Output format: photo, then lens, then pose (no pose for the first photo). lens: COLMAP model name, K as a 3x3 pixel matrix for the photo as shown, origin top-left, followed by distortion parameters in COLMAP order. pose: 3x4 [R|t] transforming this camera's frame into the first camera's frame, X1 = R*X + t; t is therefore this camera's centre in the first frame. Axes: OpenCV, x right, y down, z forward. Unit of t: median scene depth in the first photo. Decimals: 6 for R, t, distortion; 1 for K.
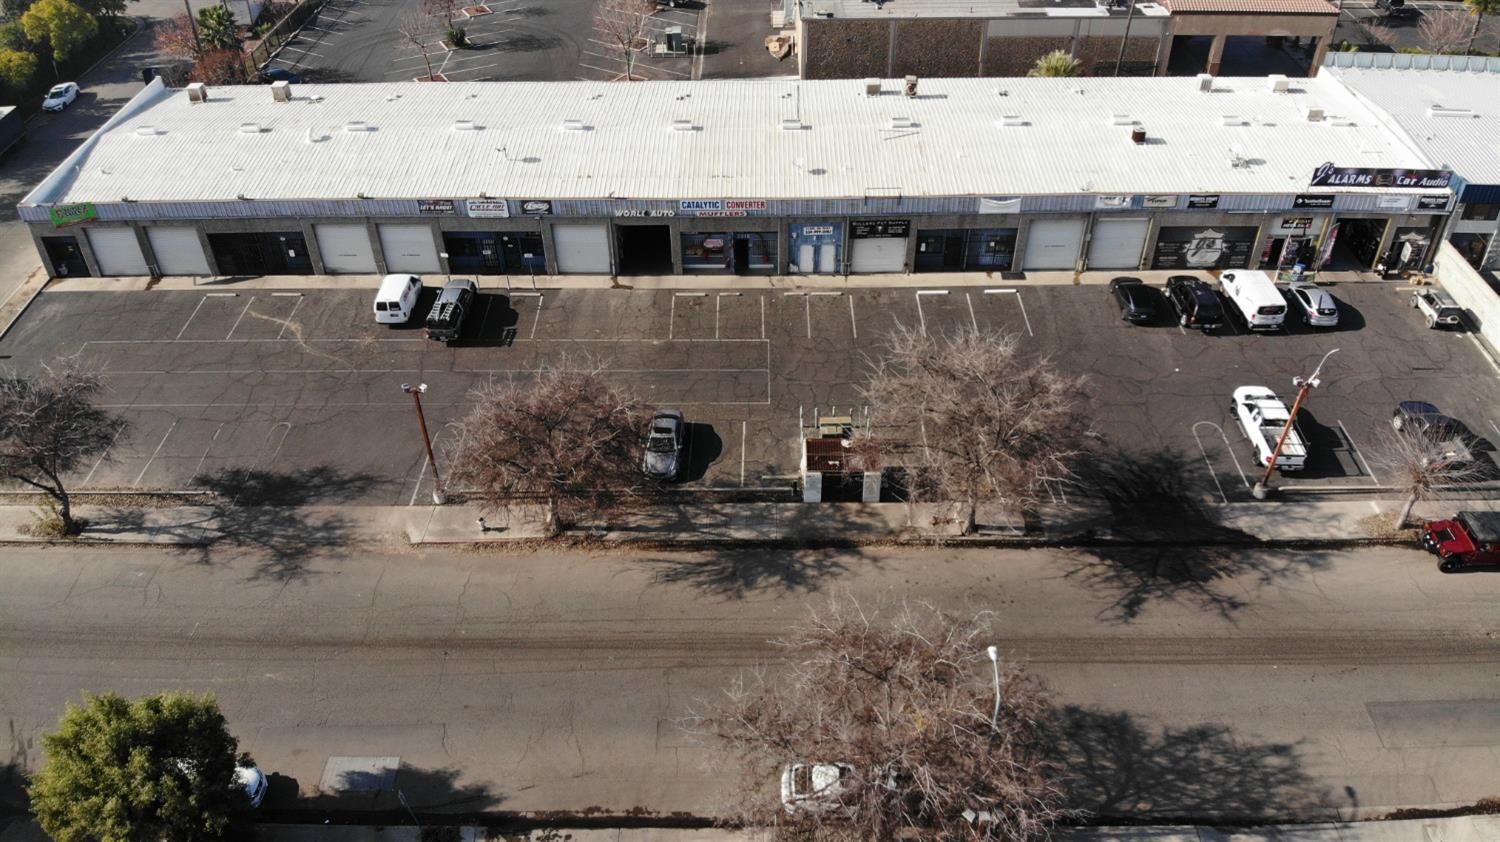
lens RADIAL K [[1104.8, 0, 754.9], [0, 1104.8, 420.5], [0, 0, 1]] dist [0.081222, -0.212461]
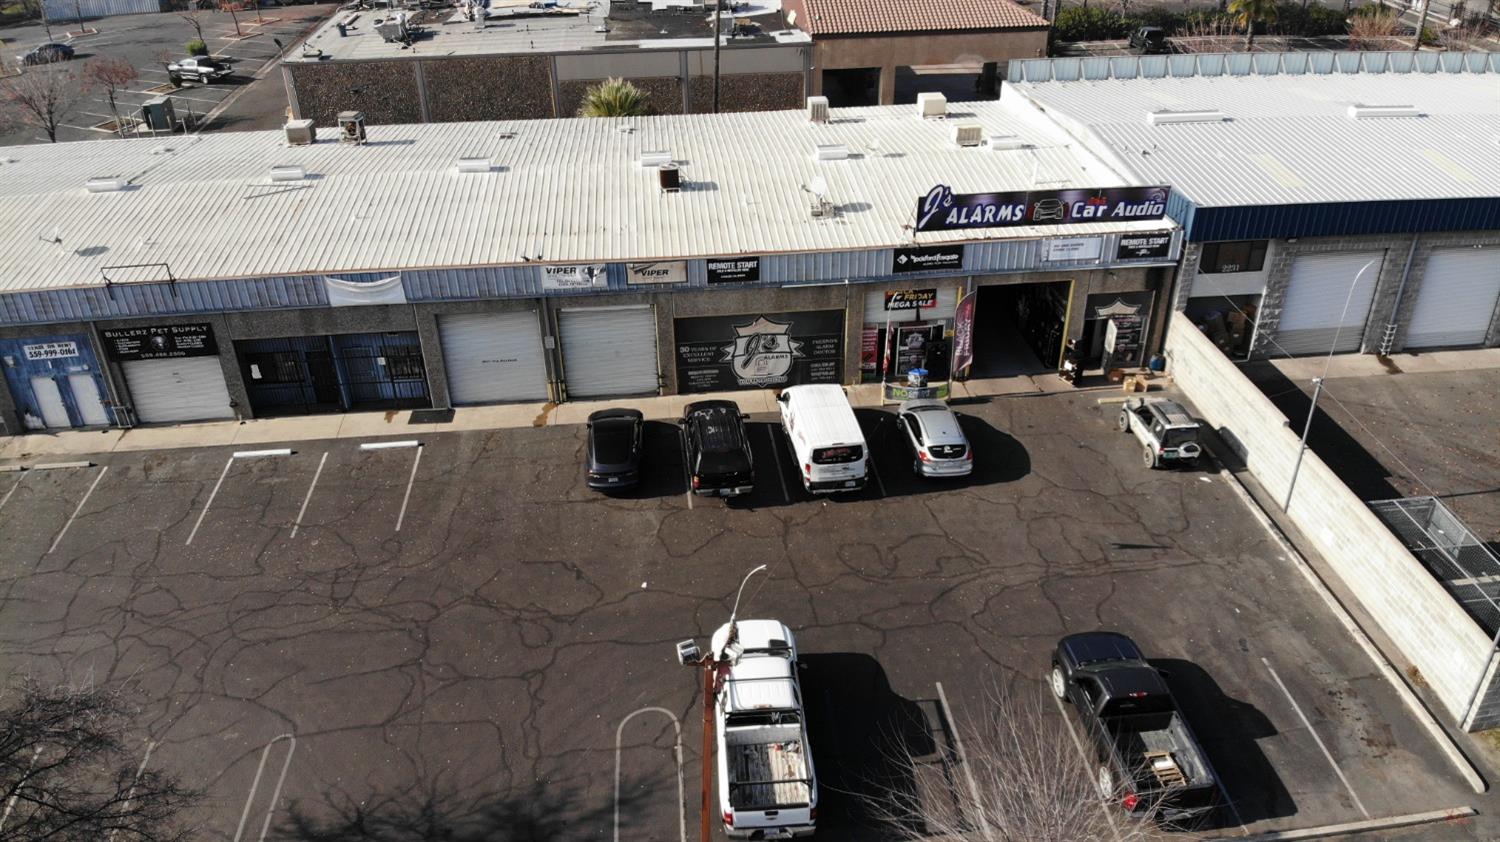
lens RADIAL K [[1106.4, 0, 745.0], [0, 1106.4, 421.7], [0, 0, 1]] dist [0.086577, -0.228852]
pose [[0.995078, -0.055653, 0.081993, 0.354205], [0.065965, 0.989452, -0.128974, -0.046778], [-0.073950, 0.133748, 0.988252, 0.452090]]
